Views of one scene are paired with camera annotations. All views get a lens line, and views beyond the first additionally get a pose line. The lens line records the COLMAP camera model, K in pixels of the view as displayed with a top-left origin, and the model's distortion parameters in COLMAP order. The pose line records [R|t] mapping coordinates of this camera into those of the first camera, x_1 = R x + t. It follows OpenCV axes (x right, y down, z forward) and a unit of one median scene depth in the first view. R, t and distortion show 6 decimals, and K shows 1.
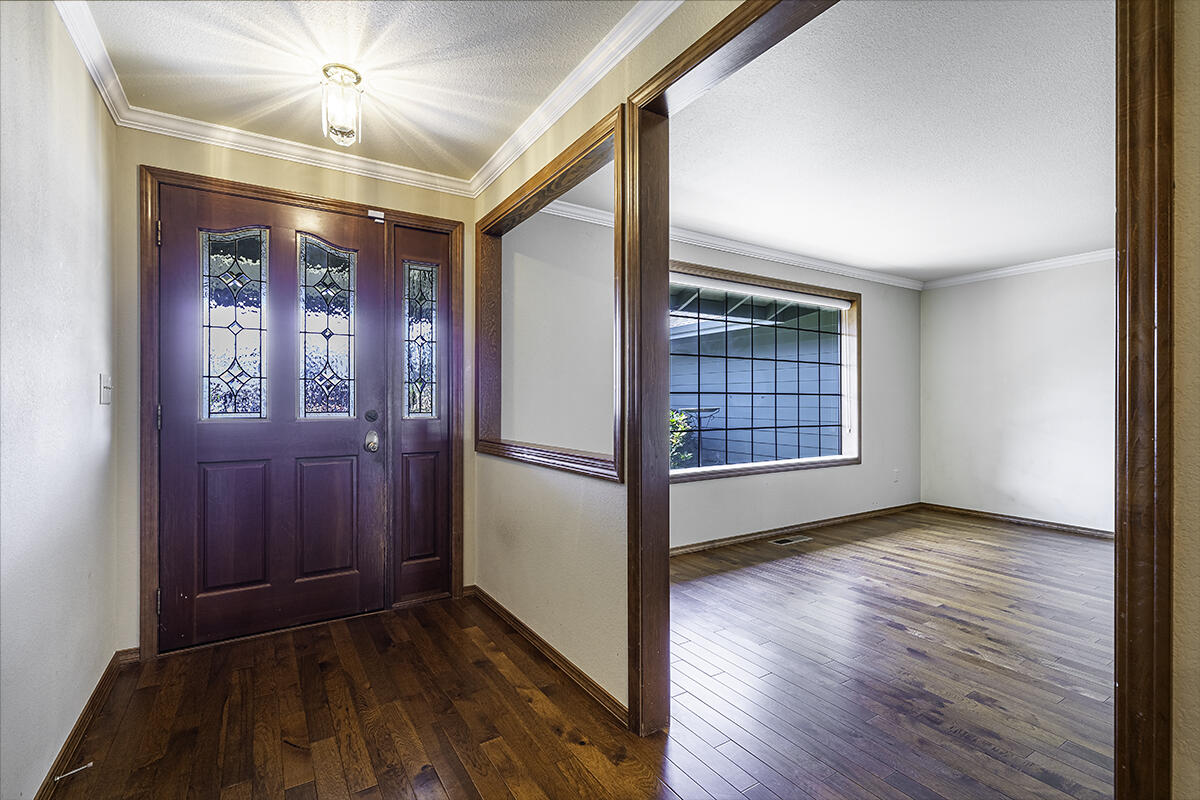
lens RADIAL K [[543.9, 0, 598.2], [0, 543.9, 399.9], [0, 0, 1]] dist [0.001215, 0.002252]
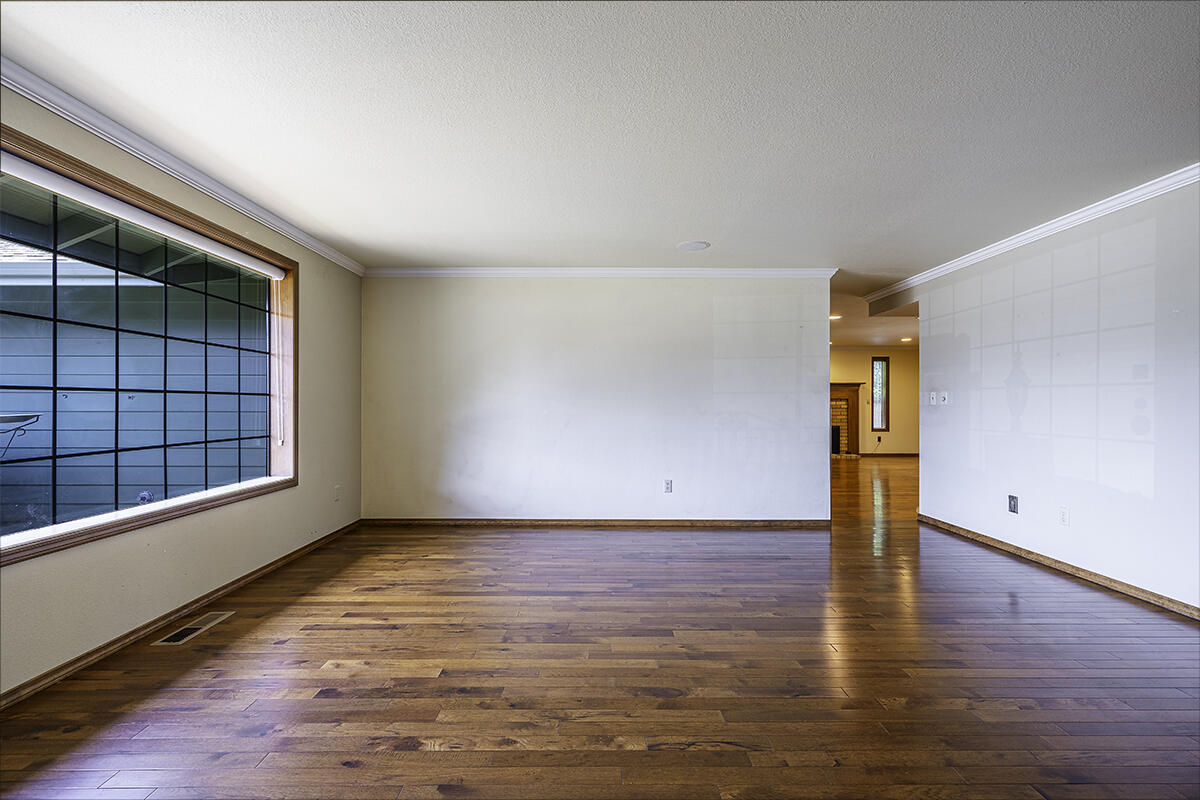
lens RADIAL K [[543.9, 0, 597.0], [0, 543.9, 398.4], [0, 0, 1]] dist [0.001215, 0.002252]
pose [[0.529447, 0.006307, 0.848320, 0.074107], [-0.001288, 0.999977, -0.006631, 0.000168], [-0.848342, 0.002418, 0.529443, 0.311331]]
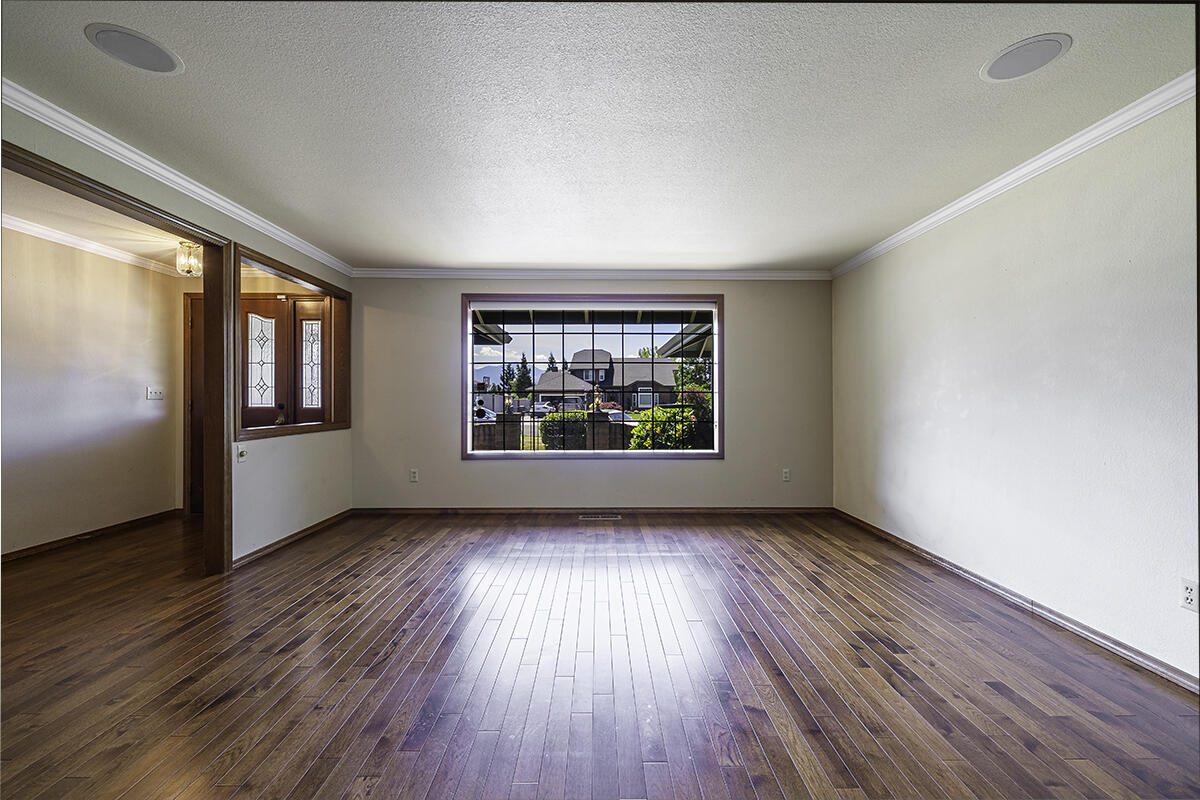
lens RADIAL K [[475.0, 0, 603.3], [0, 475.0, 402.2], [0, 0, 1]] dist [0.002147, 0.000024]
pose [[0.851334, 0.002176, -0.524620, 0.988957], [0.001486, 0.999977, 0.006559, 0.003105], [0.524622, -0.006364, 0.851311, 0.147077]]
